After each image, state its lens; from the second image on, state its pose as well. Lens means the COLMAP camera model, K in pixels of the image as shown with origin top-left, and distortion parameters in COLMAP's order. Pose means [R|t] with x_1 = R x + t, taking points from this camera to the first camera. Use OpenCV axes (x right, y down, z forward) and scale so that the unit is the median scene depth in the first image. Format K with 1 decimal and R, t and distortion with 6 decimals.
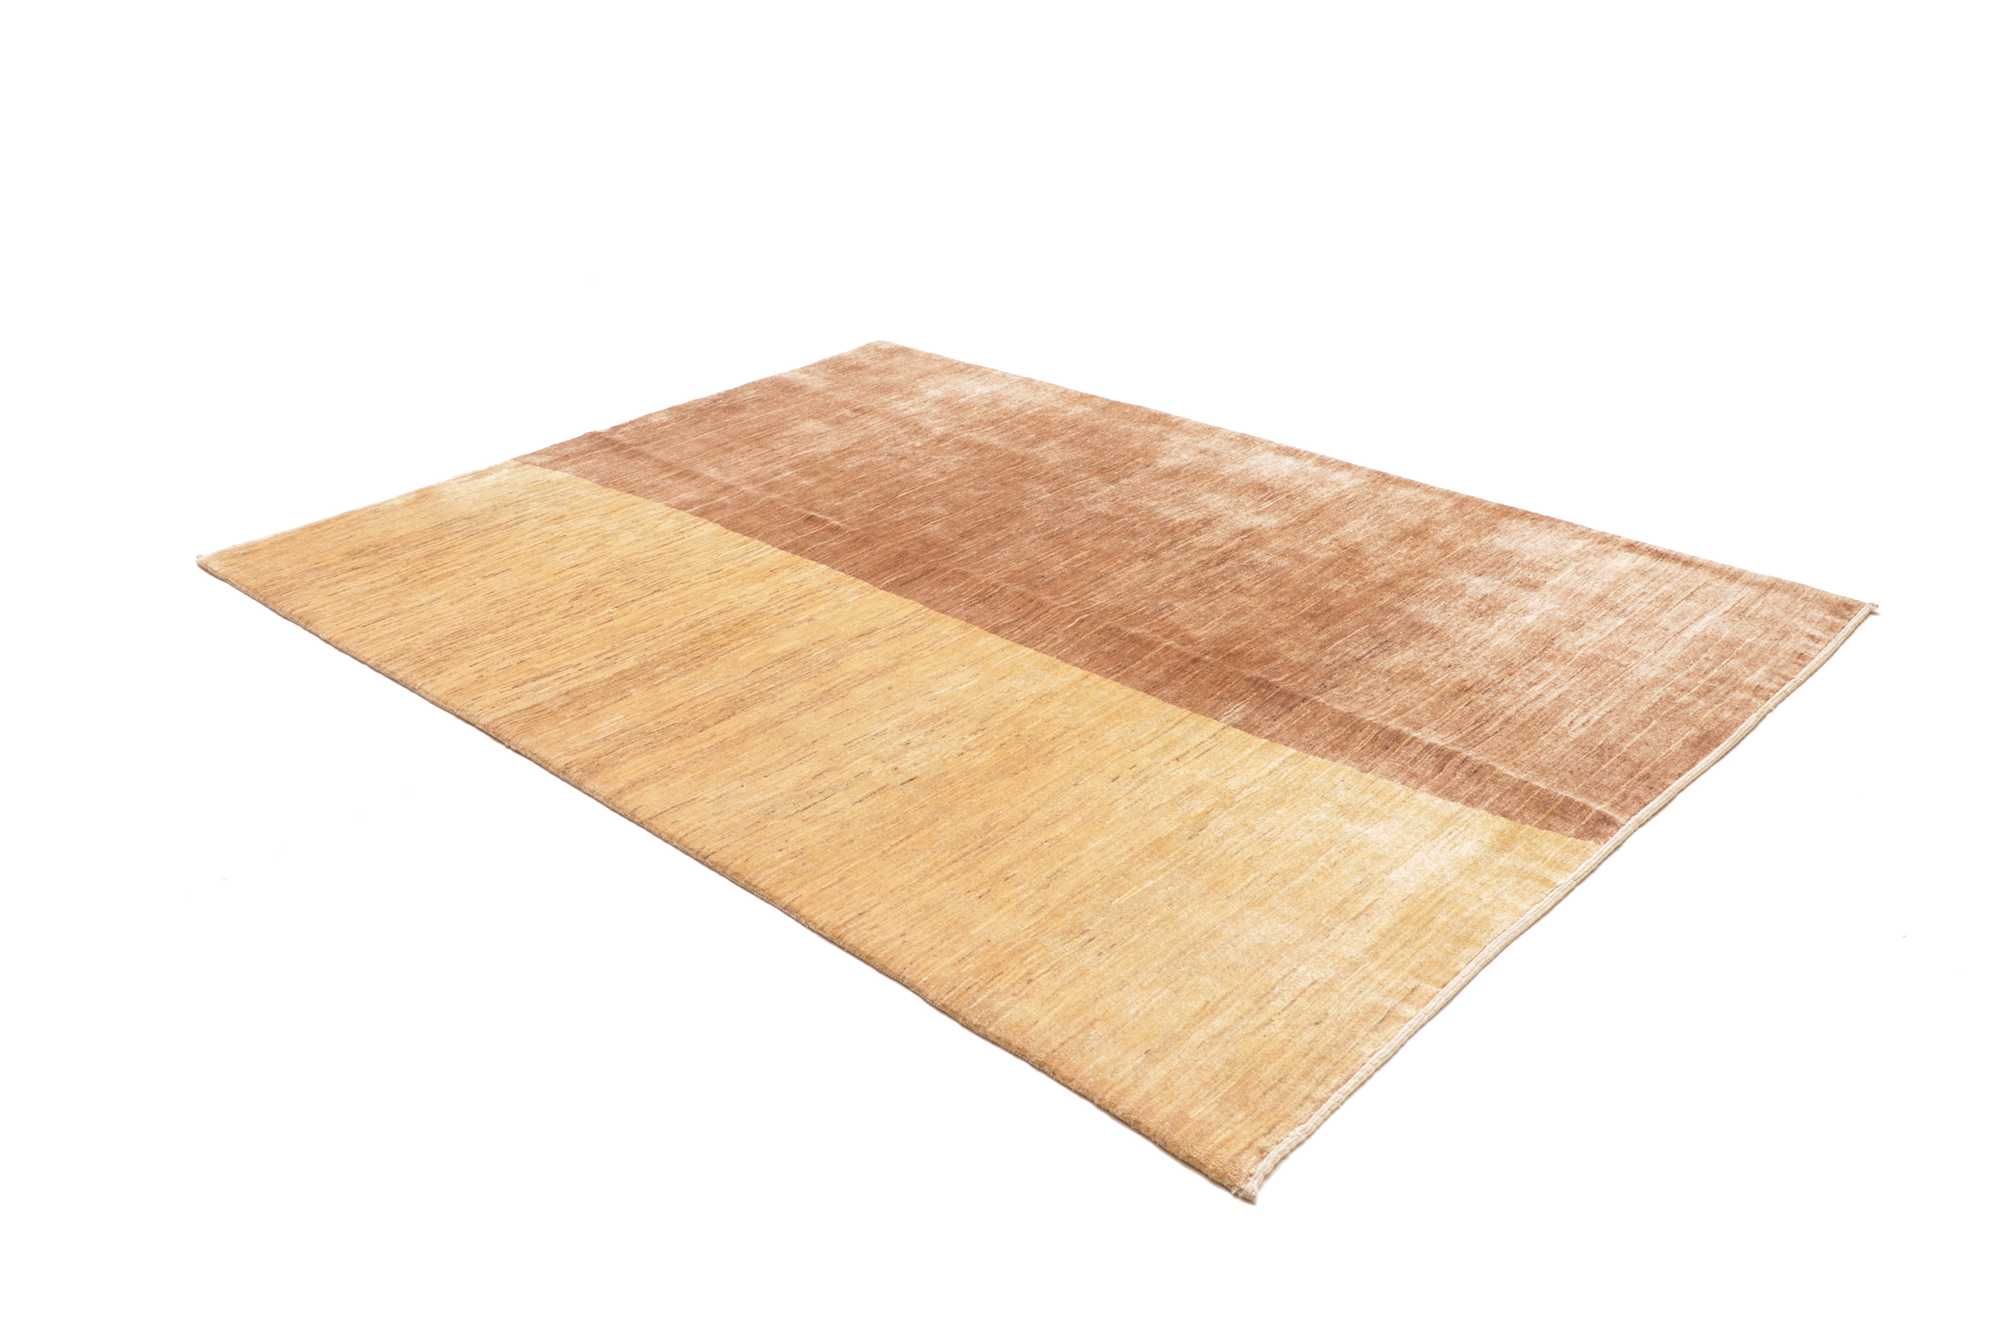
lens RADIAL K [[1666.8, 0, 1009.4], [0, 1666.8, 664.5], [0, 0, 1]] dist [-0.026626, 0.014780]
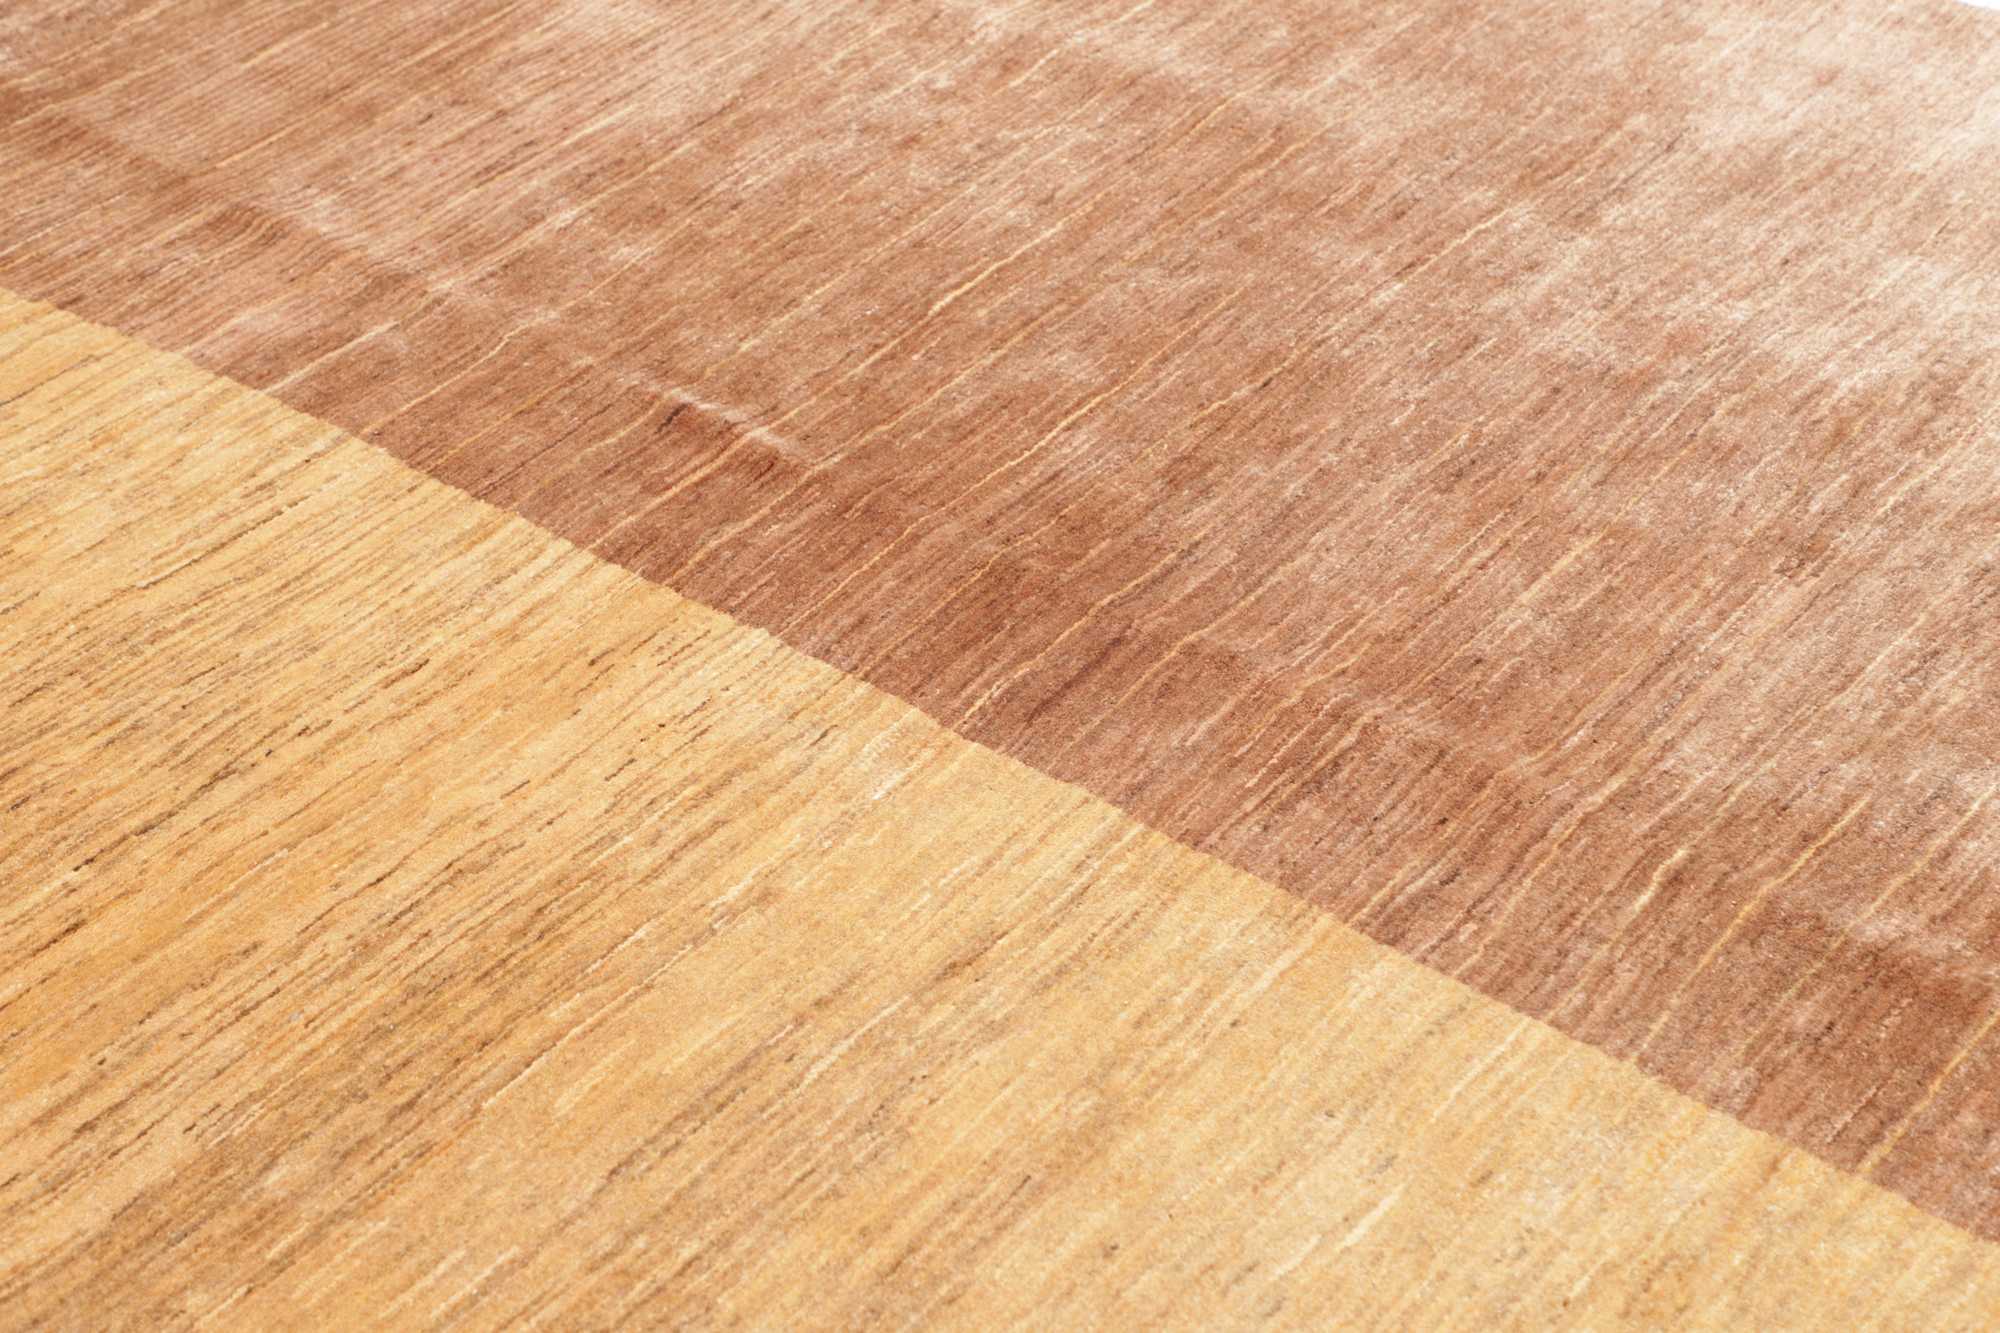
lens RADIAL K [[3257.4, 0, 1013.8], [0, 3257.4, 669.9], [0, 0, 1]] dist [0.271195, 0.000000]
pose [[0.996918, -0.053098, 0.057748, -0.137795], [0.040883, 0.979906, 0.195224, -0.235013], [-0.066953, -0.192262, 0.979057, 0.547951]]
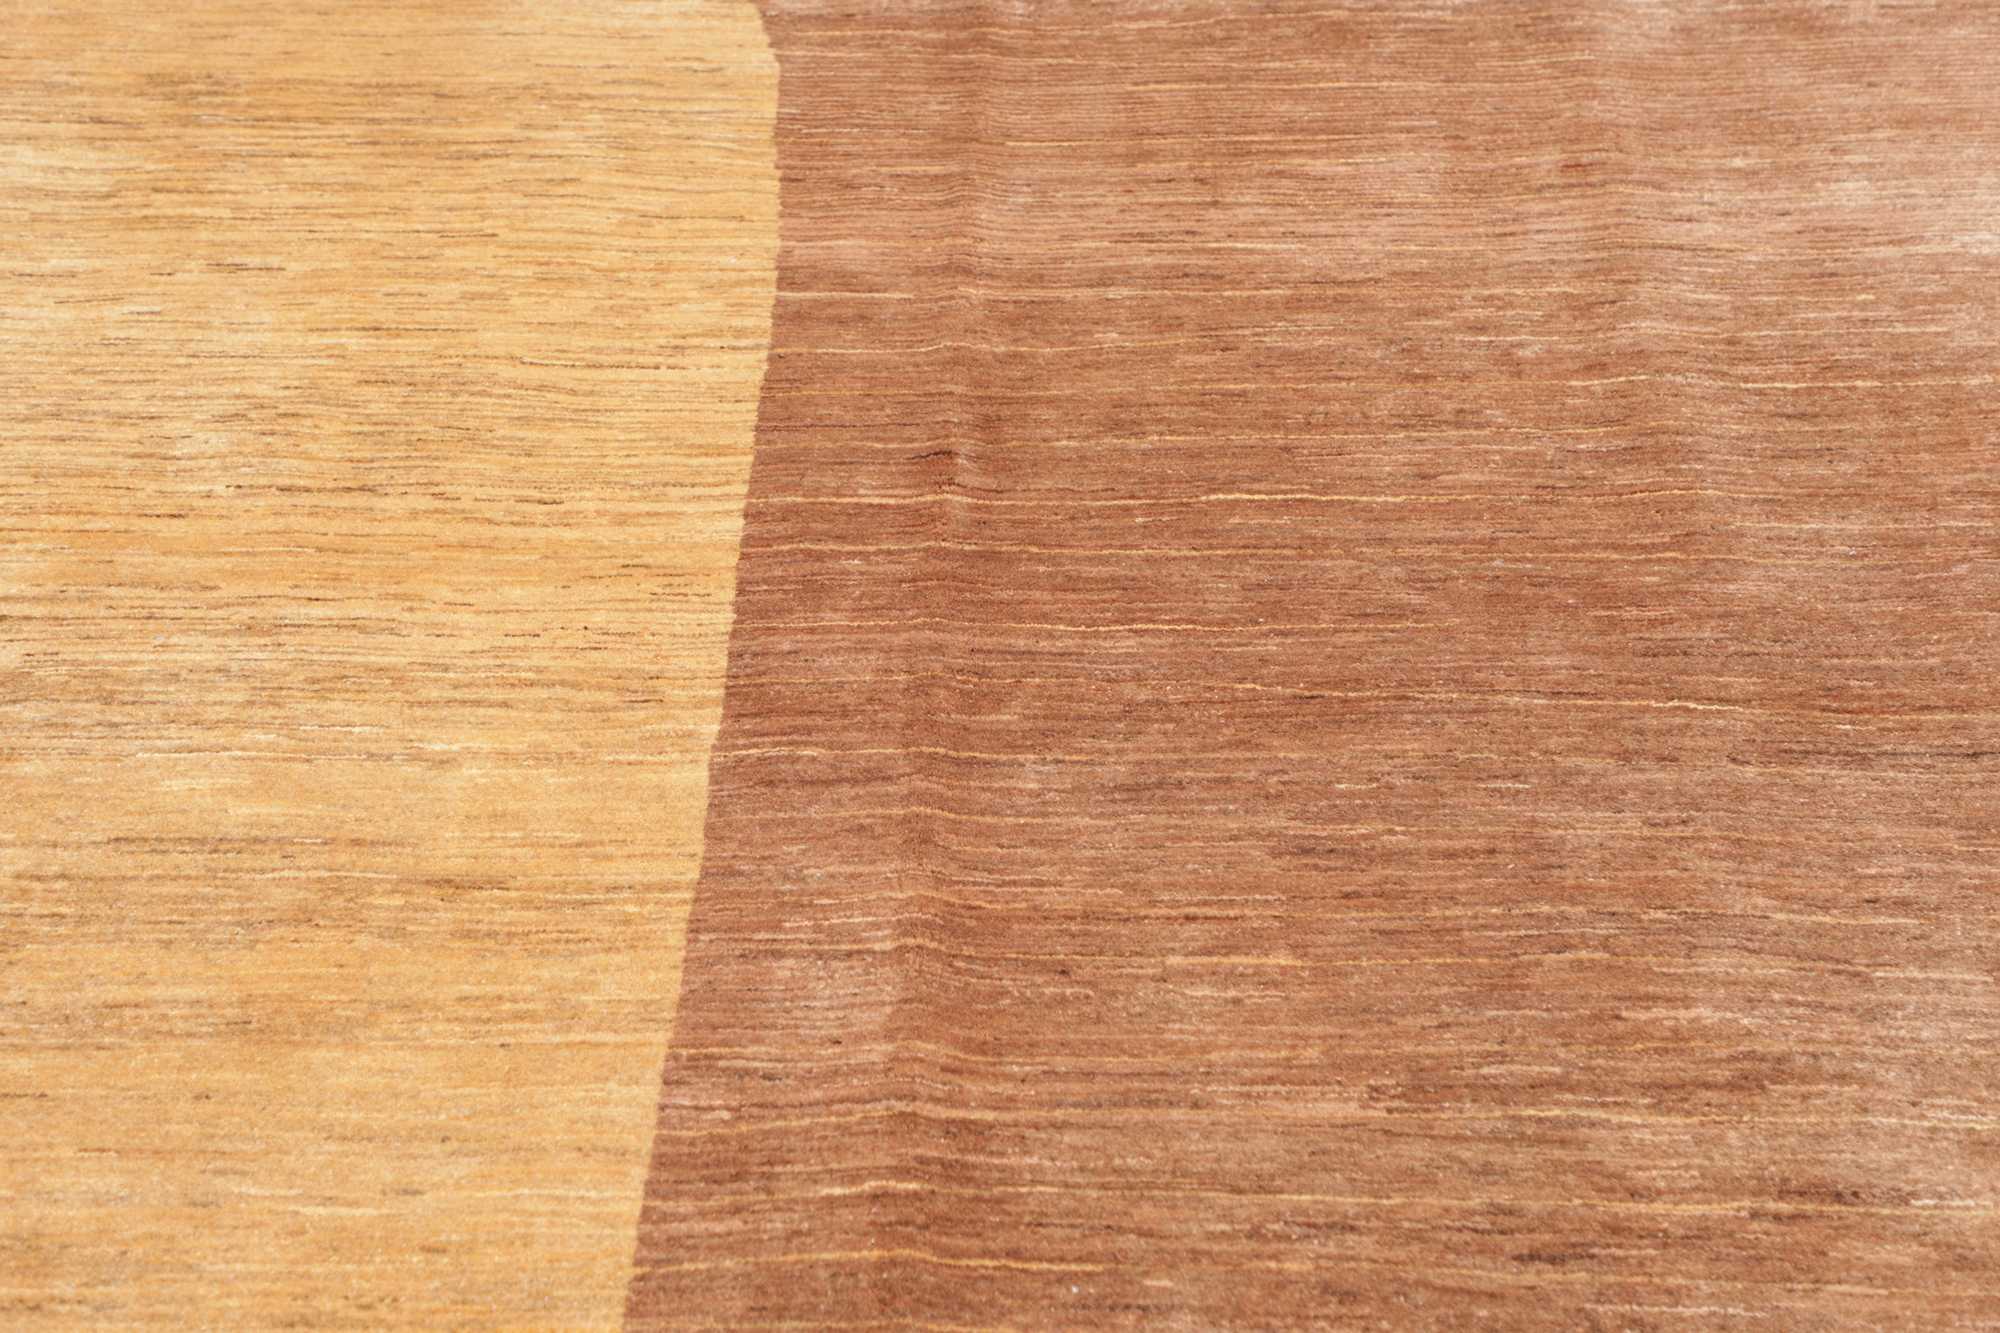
lens RADIAL K [[3257.4, 0, 991.4], [0, 3257.4, 665.5], [0, 0, 1]] dist [0.271195, 0.000000]
pose [[0.666366, 0.458528, -0.587970, 0.468657], [-0.346377, 0.888673, 0.300470, -0.384523], [0.660288, 0.003437, 0.751005, 0.711467]]
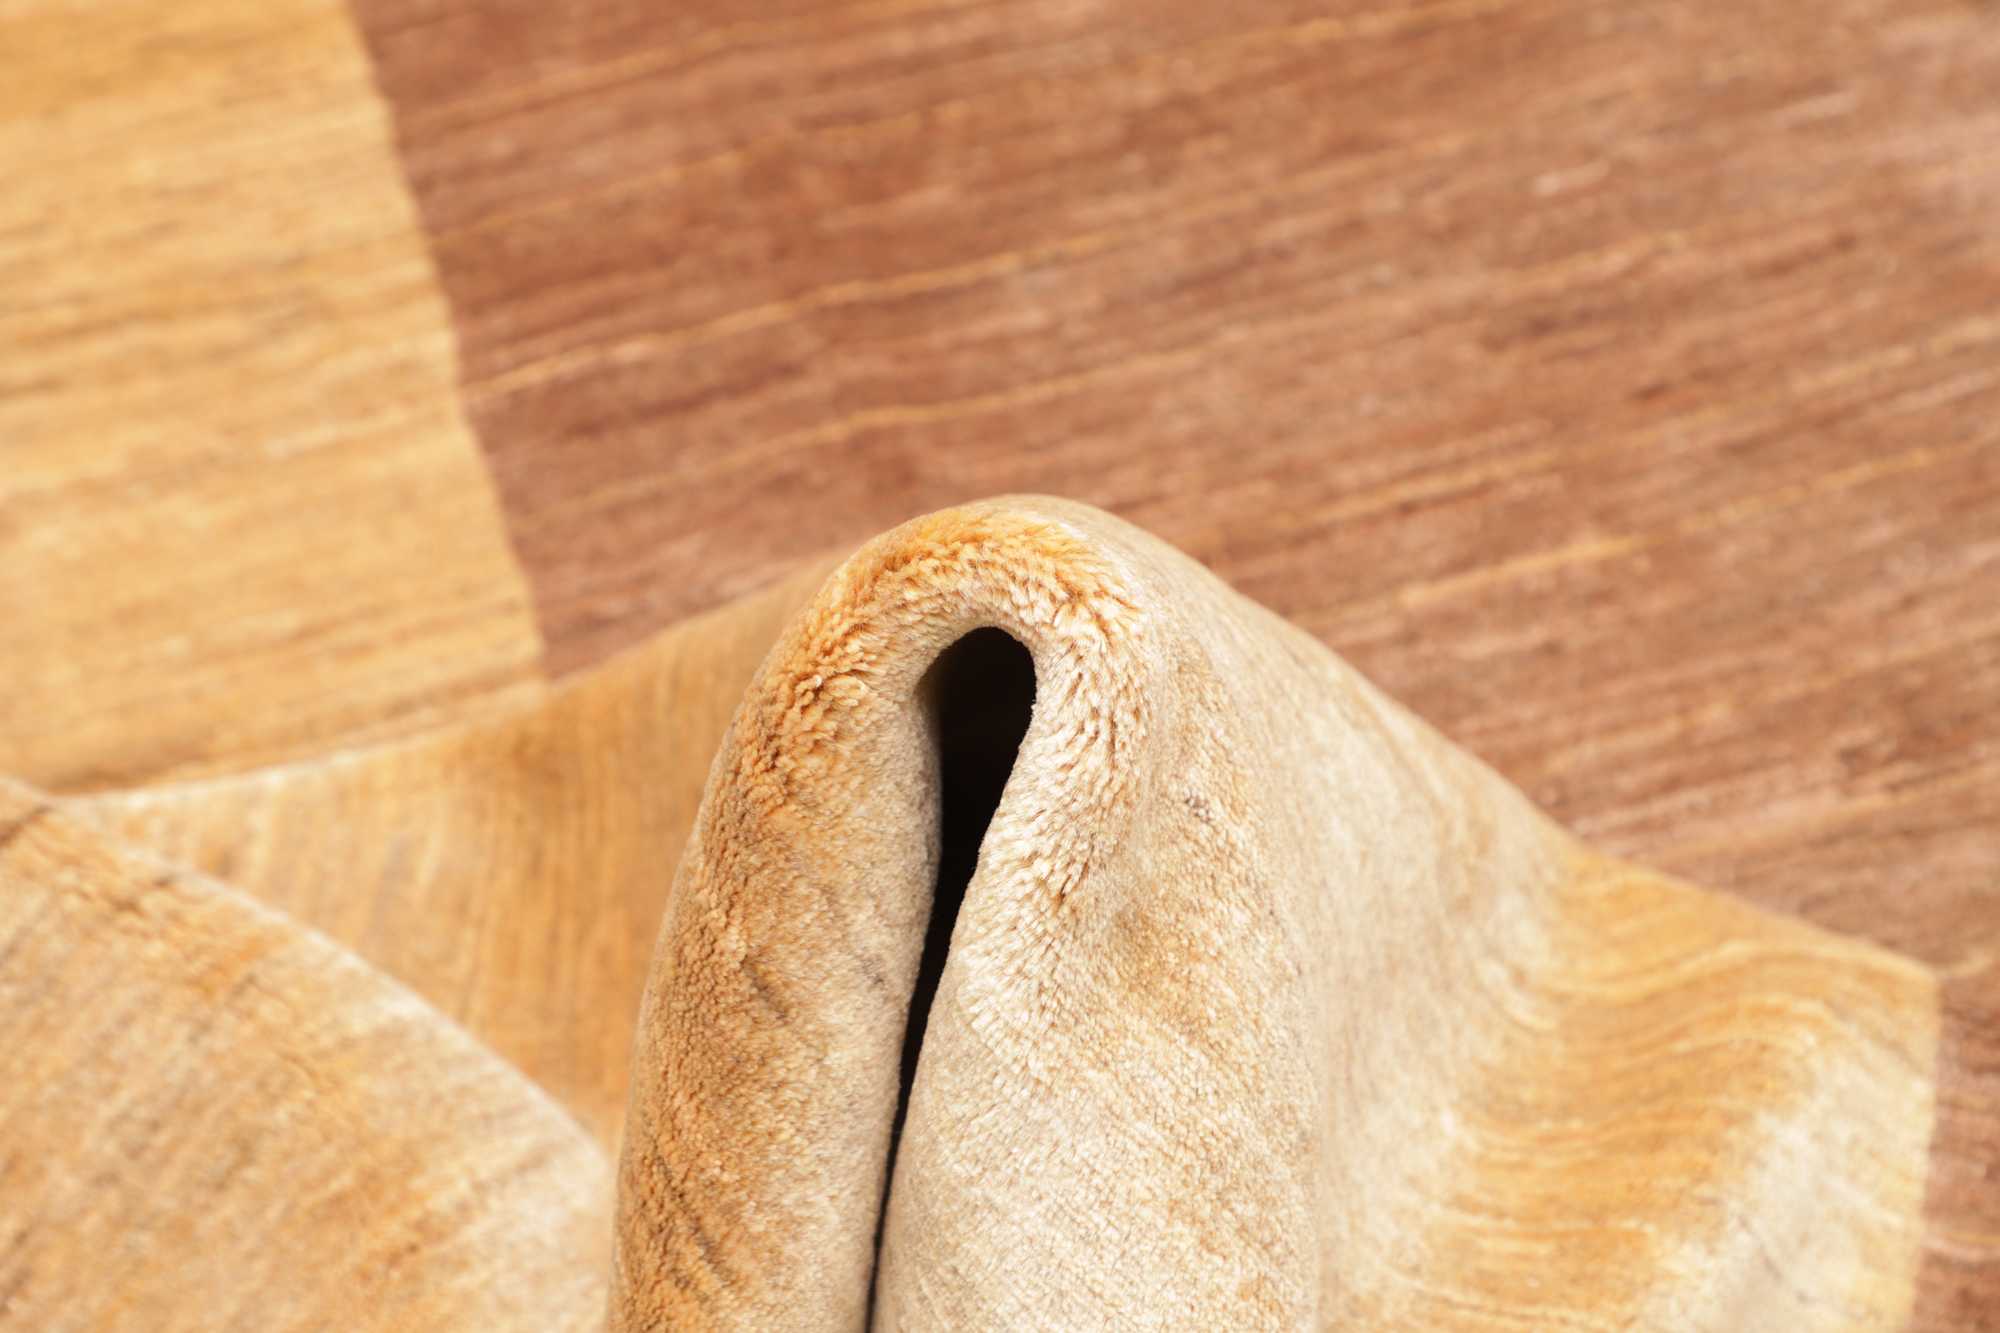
lens RADIAL K [[3945.1, 0, 1008.0], [0, 3945.1, 664.6], [0, 0, 1]] dist [0.363905, 0.000000]
pose [[0.860645, 0.392612, -0.324263, 0.185432], [-0.200337, 0.846520, 0.493224, -0.351230], [0.468140, -0.359529, 0.807207, 0.865173]]
